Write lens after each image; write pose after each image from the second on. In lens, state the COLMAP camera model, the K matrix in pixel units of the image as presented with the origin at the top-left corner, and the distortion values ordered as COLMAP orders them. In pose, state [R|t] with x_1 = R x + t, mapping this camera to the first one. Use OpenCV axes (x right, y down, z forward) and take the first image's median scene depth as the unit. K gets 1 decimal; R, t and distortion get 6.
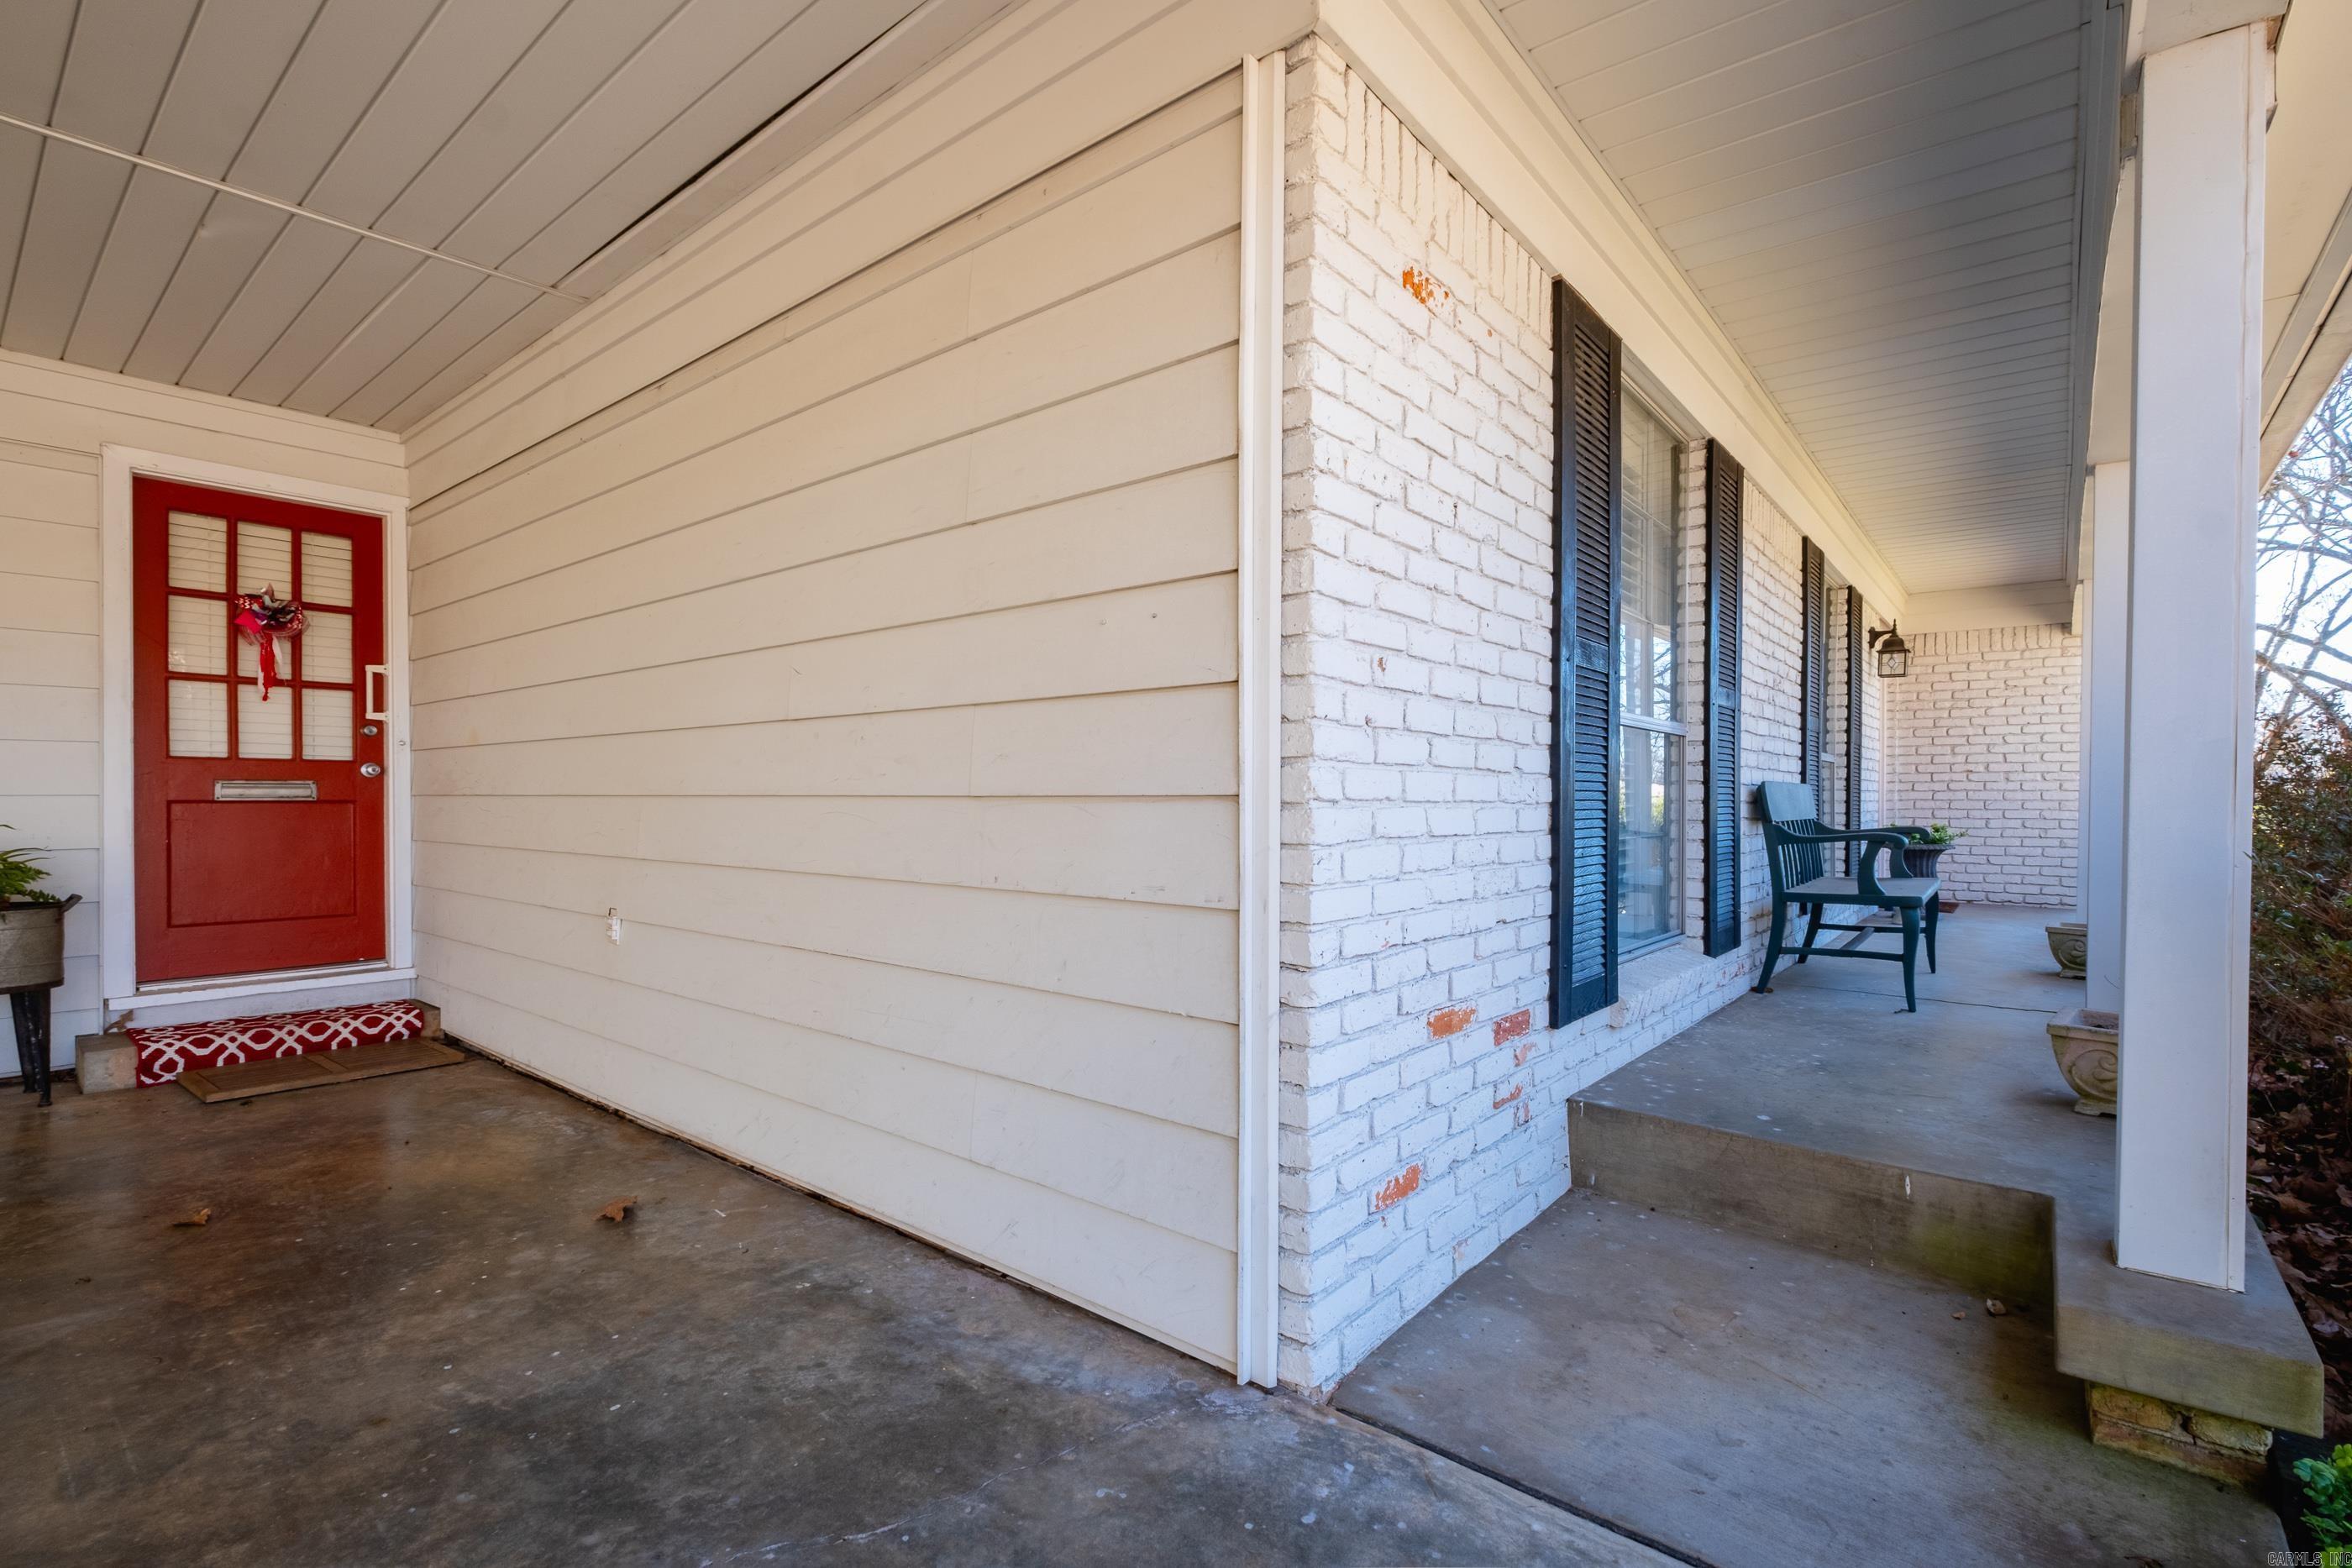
lens RADIAL K [[1064.2, 0, 1267.7], [0, 1064.2, 809.2], [0, 0, 1]] dist [0.000352, -0.000483]
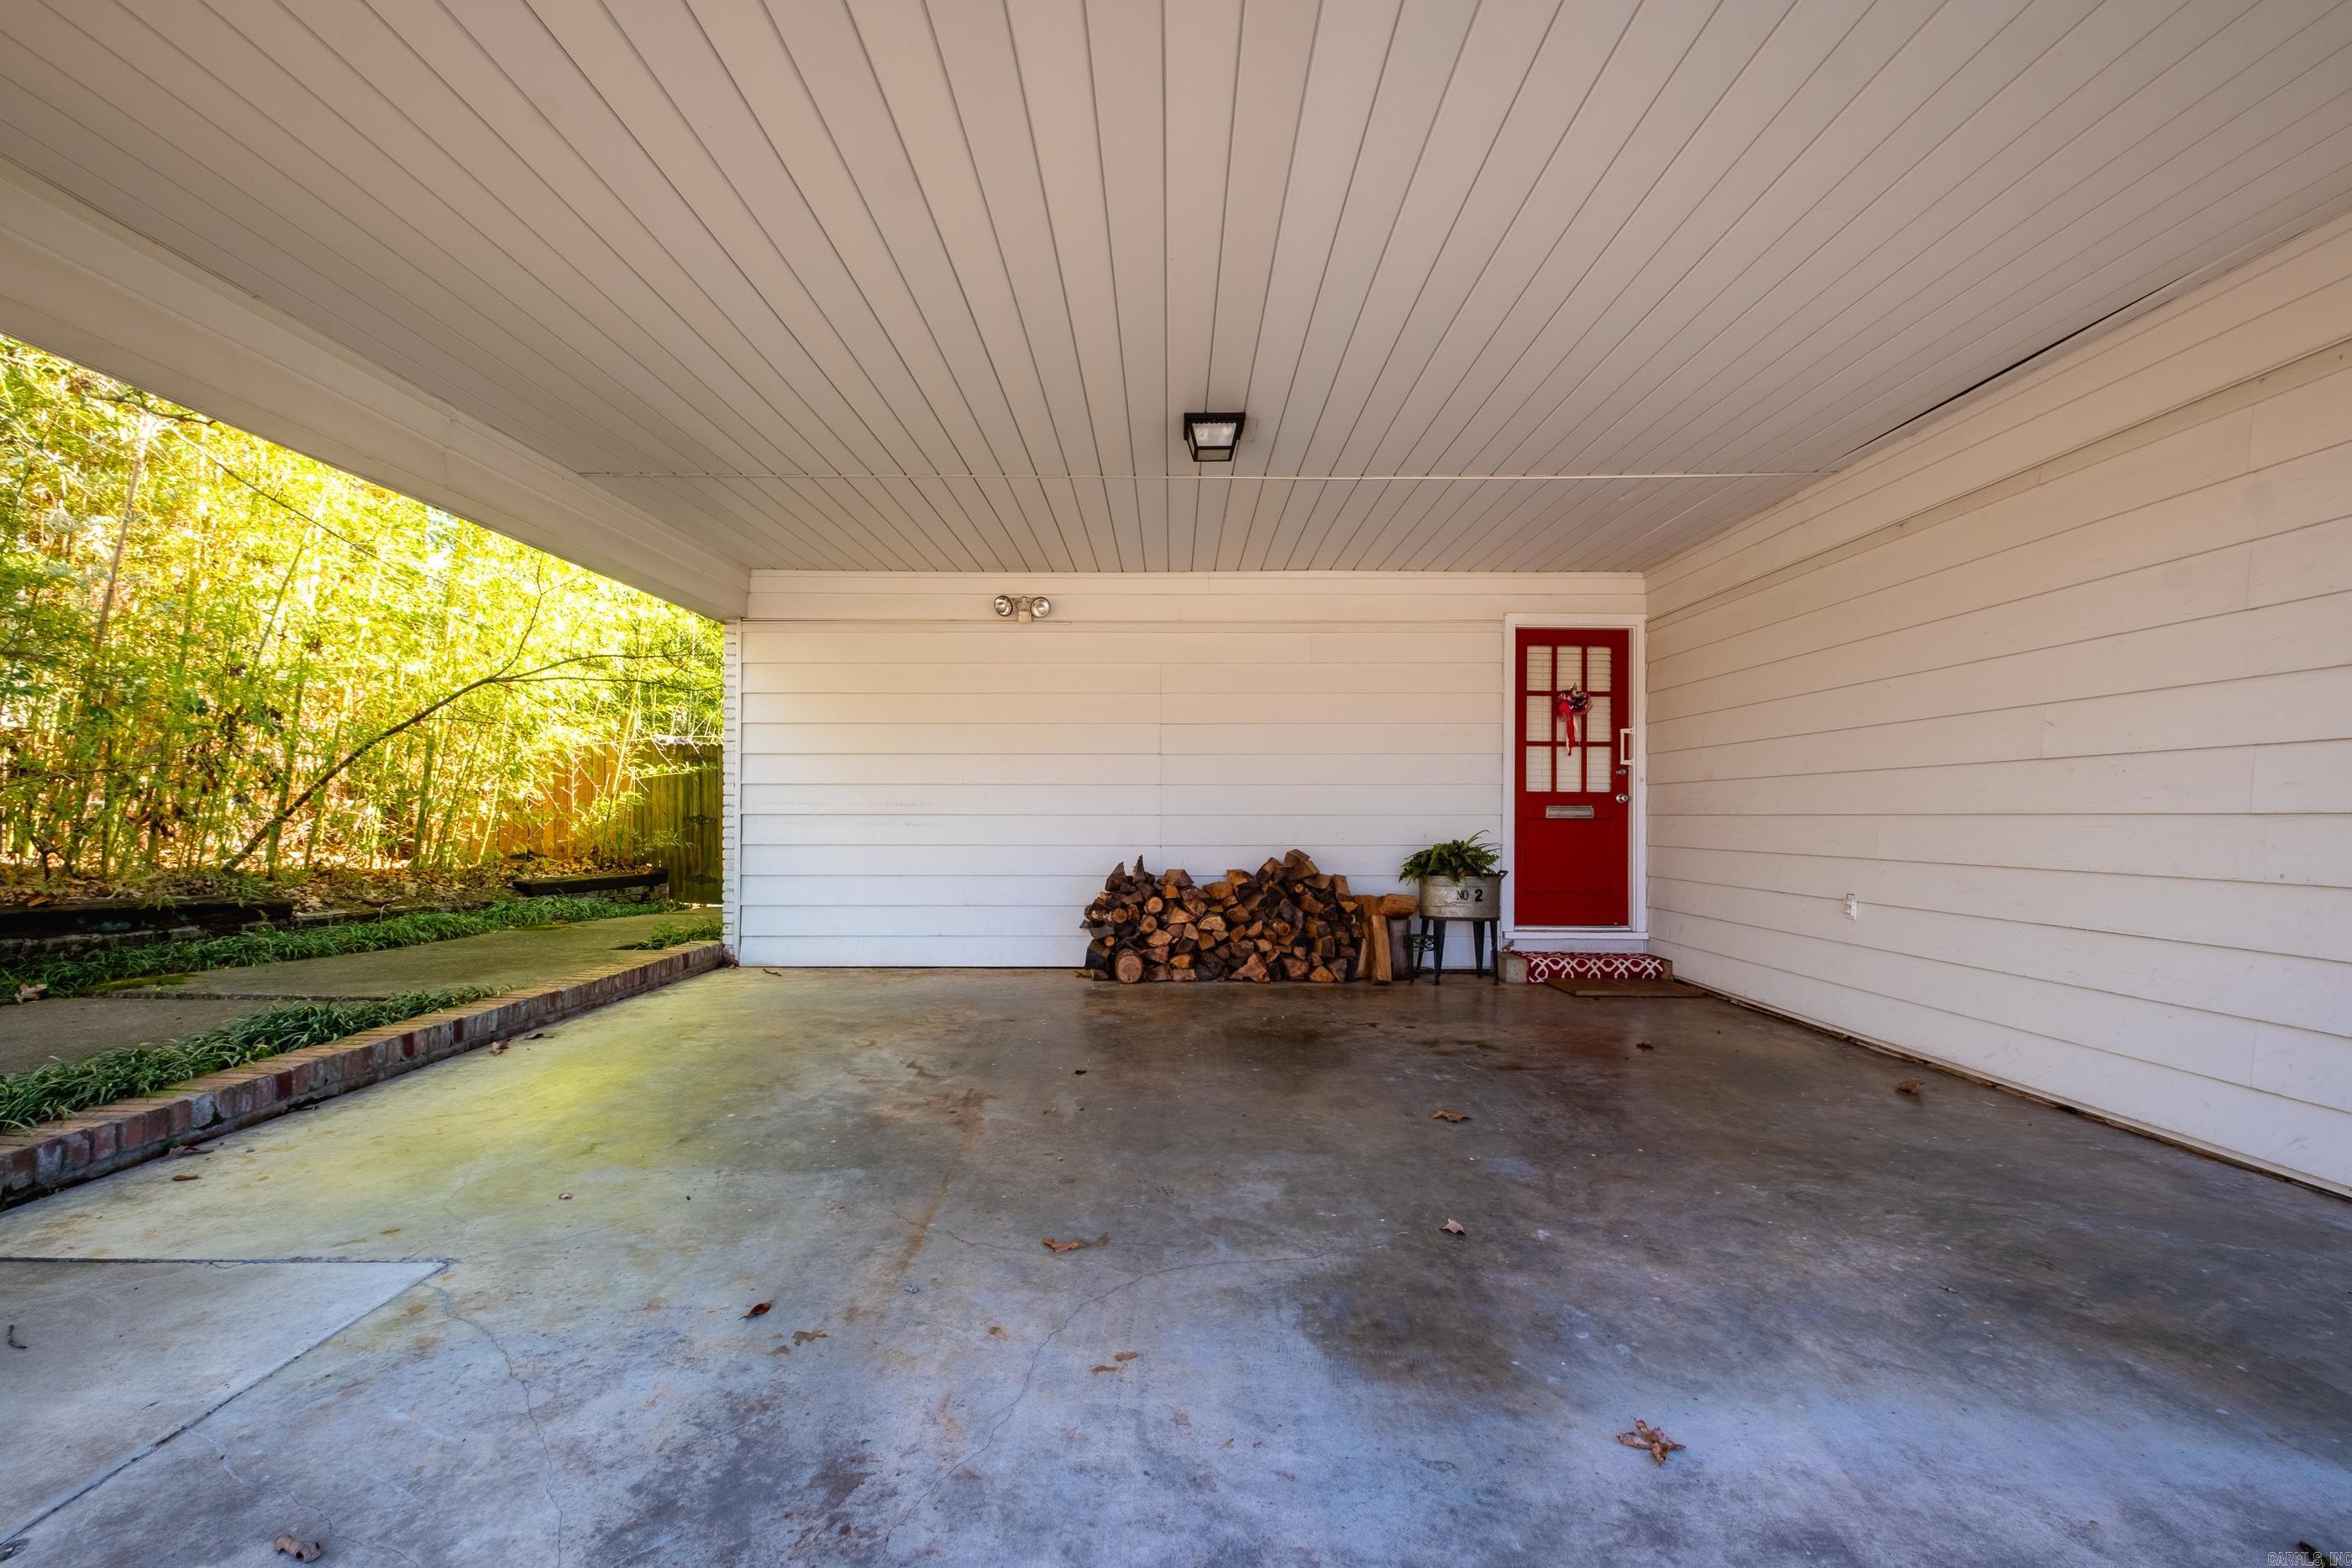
lens RADIAL K [[1078.8, 0, 1164.8], [0, 1078.8, 815.0], [0, 0, 1]] dist [-0.001738, -0.001237]
pose [[0.598019, -0.000619, -0.801482, -0.007217], [-0.011084, 0.999898, -0.009042, 0.008491], [0.801405, 0.014291, 0.597951, -0.461989]]
